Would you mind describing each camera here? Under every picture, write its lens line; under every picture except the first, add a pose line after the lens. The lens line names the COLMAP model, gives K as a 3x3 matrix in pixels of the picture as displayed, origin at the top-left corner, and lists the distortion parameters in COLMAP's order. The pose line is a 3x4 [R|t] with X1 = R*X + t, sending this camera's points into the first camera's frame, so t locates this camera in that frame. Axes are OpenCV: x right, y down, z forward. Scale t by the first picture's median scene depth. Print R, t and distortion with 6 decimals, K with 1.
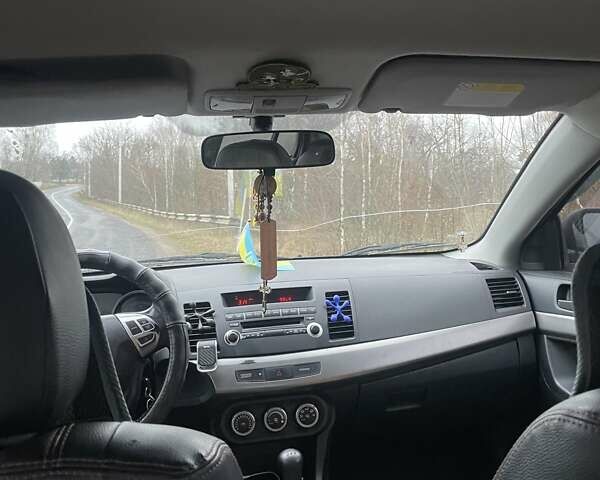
lens RADIAL K [[640.9, 0, 300.0], [0, 640.9, 240.0], [0, 0, 1]] dist [0.135020, -0.195990]
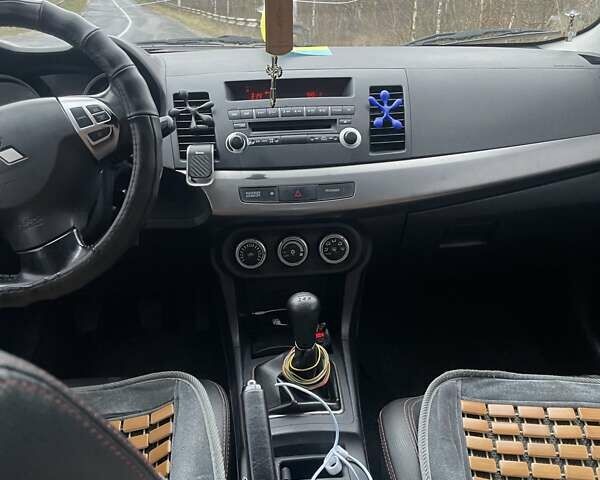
lens RADIAL K [[640.9, 0, 300.0], [0, 640.9, 240.0], [0, 0, 1]] dist [0.135020, -0.195990]
pose [[0.994404, 0.057824, -0.088416, 0.037683], [-0.031207, 0.960340, 0.277079, 0.051868], [0.100931, -0.272769, 0.956770, 0.271827]]
